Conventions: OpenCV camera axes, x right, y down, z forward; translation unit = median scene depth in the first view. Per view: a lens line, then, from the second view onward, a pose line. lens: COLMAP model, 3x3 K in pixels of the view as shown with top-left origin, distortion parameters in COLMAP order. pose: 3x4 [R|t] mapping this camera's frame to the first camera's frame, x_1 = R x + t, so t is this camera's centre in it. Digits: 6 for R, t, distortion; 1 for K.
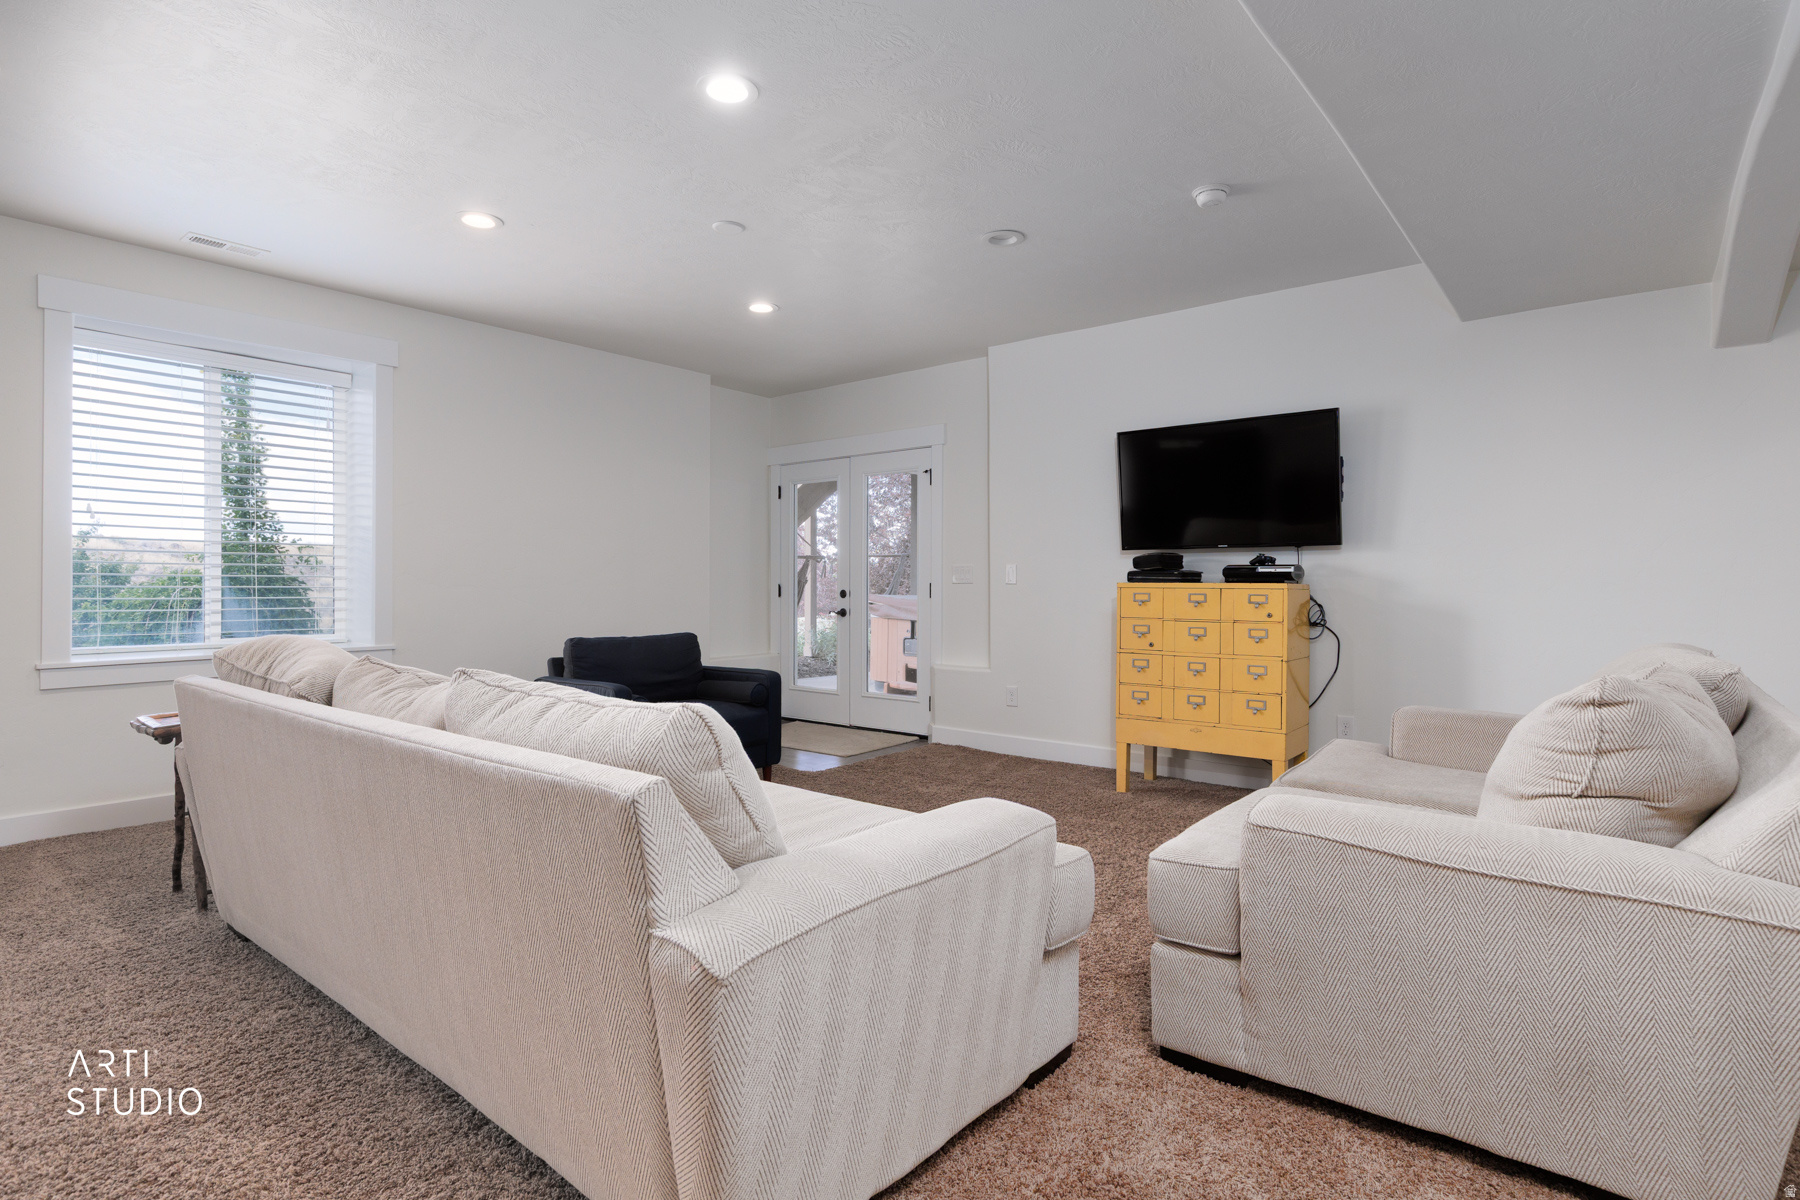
lens RADIAL K [[910.3, 0, 896.2], [0, 910.3, 591.5], [0, 0, 1]] dist [0.003858, -0.000173]
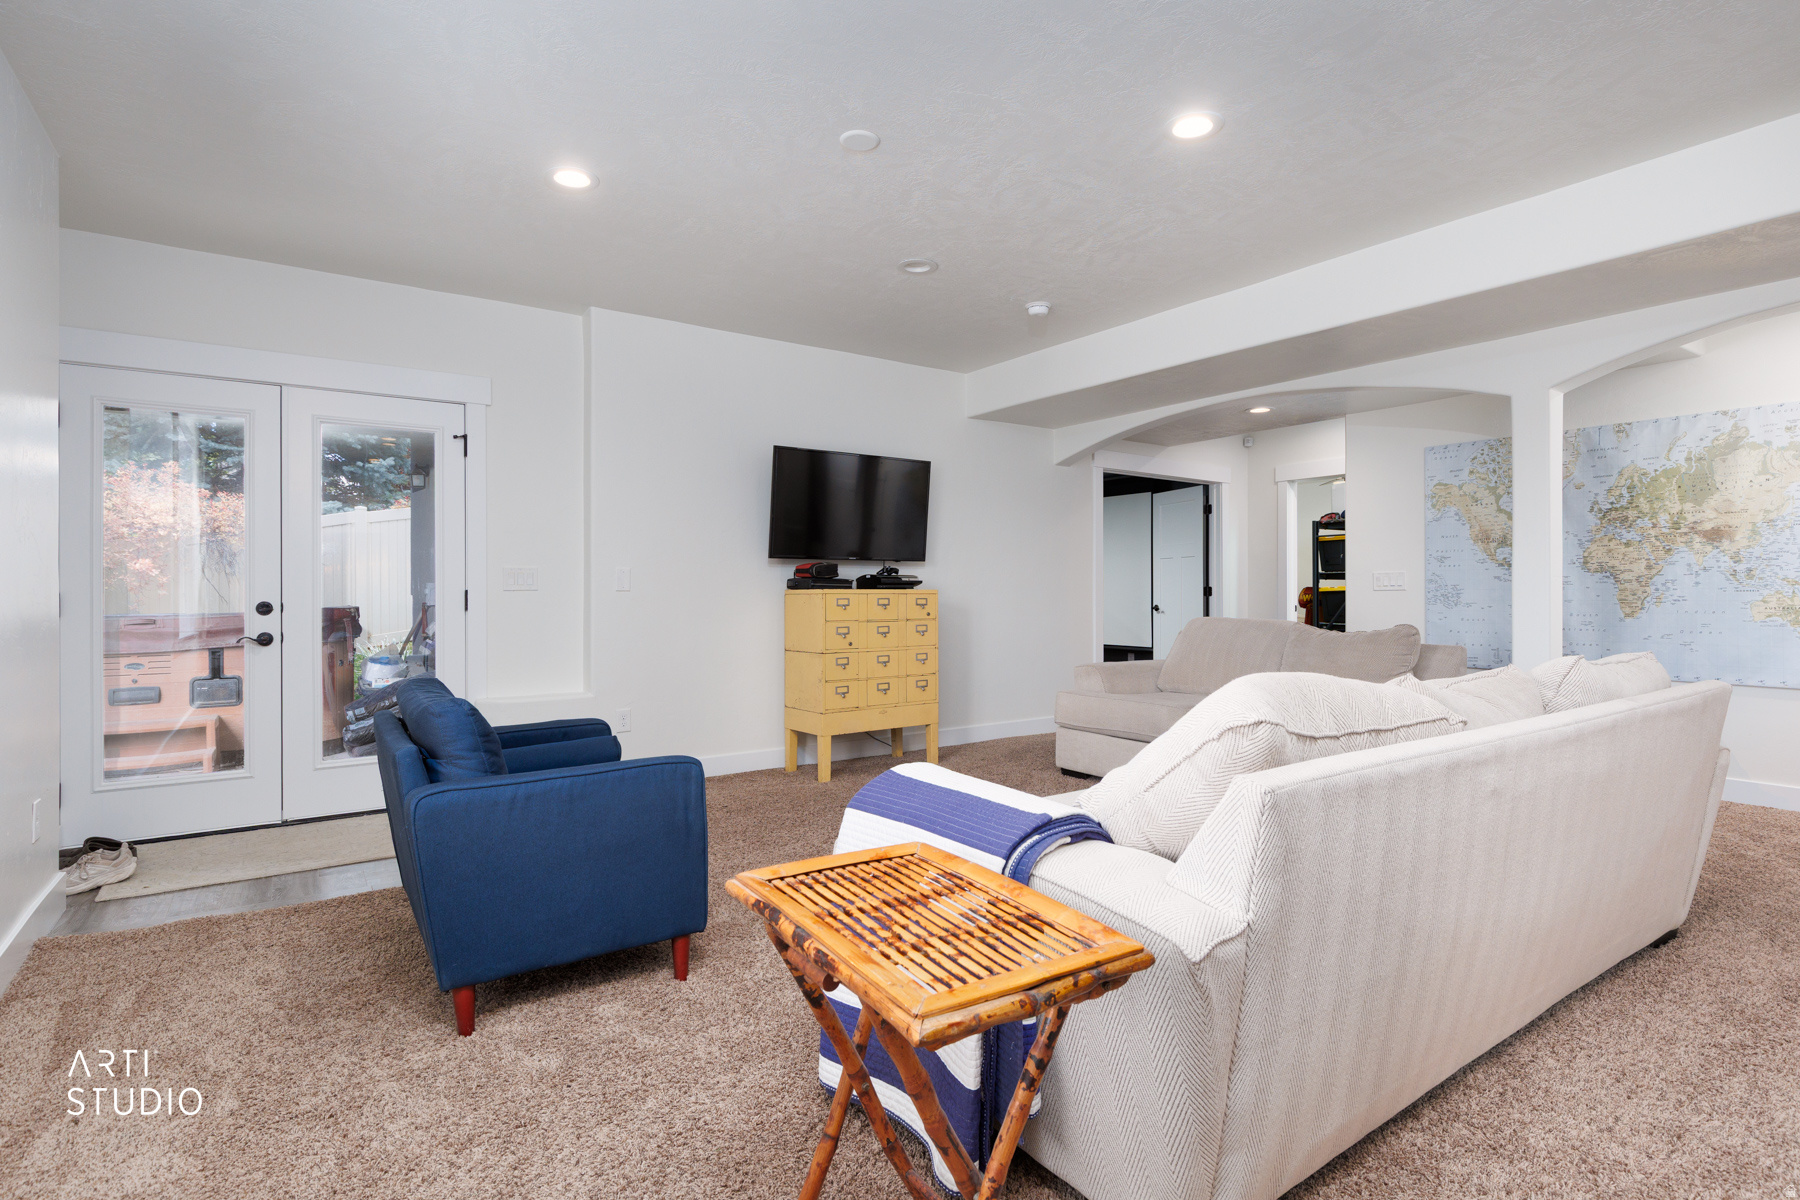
lens RADIAL K [[910.3, 0, 901.3], [0, 910.3, 591.3], [0, 0, 1]] dist [0.003858, -0.000173]
pose [[0.253408, -0.002629, 0.967356, -0.792508], [0.010771, 0.999942, -0.000104, -0.006063], [-0.967300, 0.010446, 0.253422, 0.644651]]
